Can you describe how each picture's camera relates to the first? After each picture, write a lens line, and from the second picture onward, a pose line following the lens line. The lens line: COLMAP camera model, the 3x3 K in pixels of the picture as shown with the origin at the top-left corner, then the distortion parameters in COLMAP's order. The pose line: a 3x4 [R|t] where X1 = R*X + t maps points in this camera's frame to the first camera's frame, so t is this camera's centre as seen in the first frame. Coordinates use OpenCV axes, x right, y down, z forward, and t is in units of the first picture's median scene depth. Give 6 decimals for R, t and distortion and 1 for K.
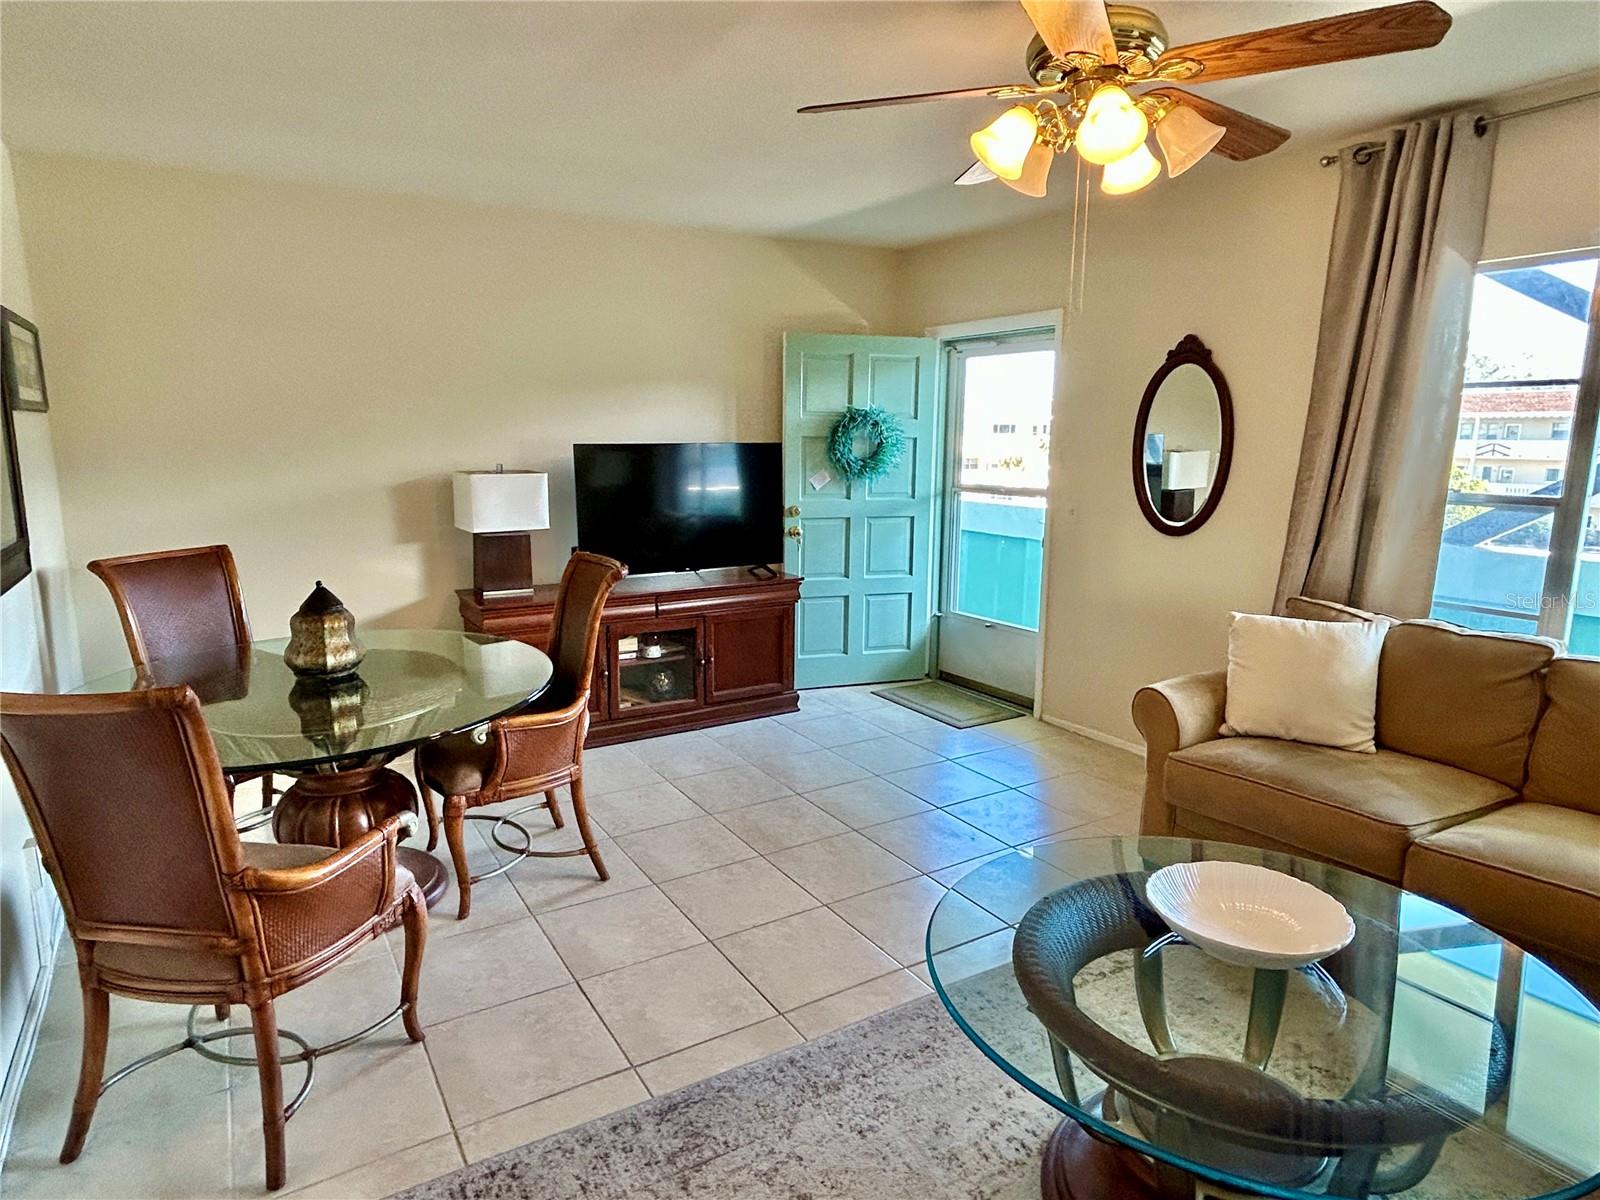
lens RADIAL K [[935.7, 0, 802.7], [0, 935.7, 602.9], [0, 0, 1]] dist [-0.002054, 0.000468]
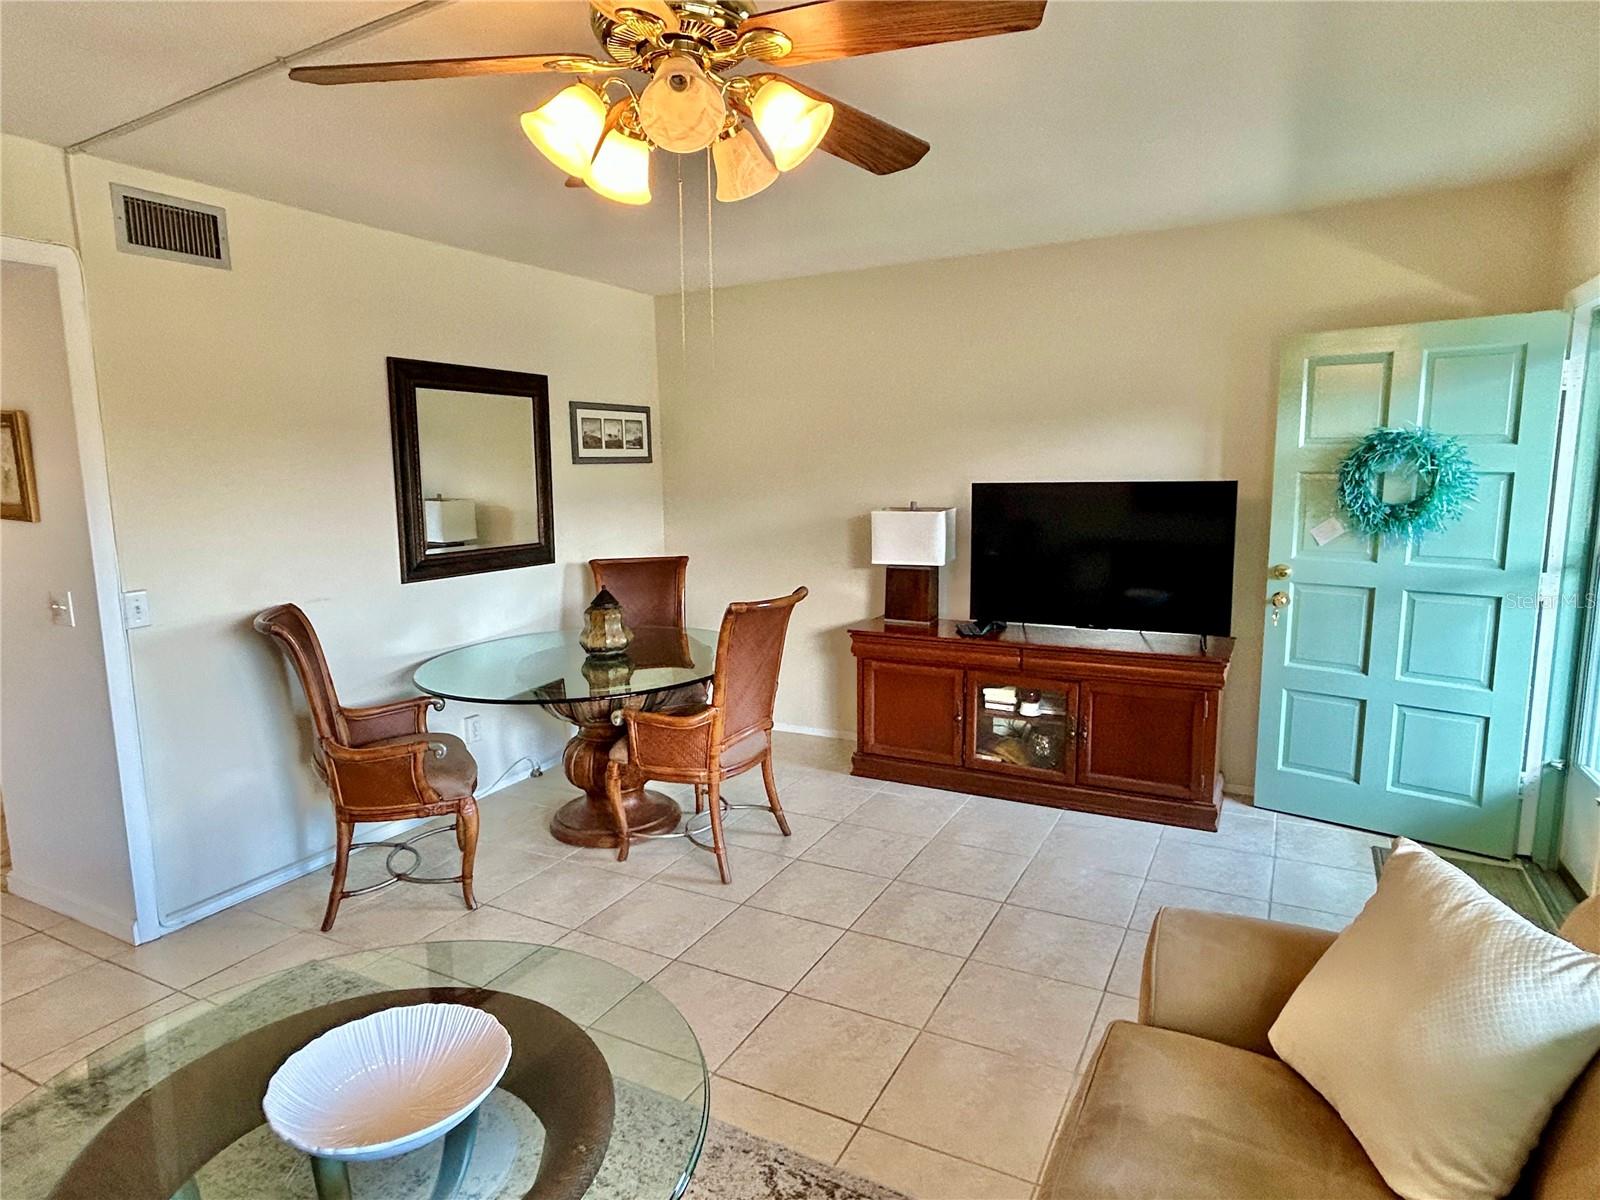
lens RADIAL K [[935.7, 0, 788.3], [0, 935.7, 597.3], [0, 0, 1]] dist [-0.002054, 0.000468]
pose [[0.489379, 0.109873, -0.865122, 0.463014], [-0.137676, 0.989325, 0.047767, -0.061692], [0.861135, 0.095730, 0.499281, 0.304057]]
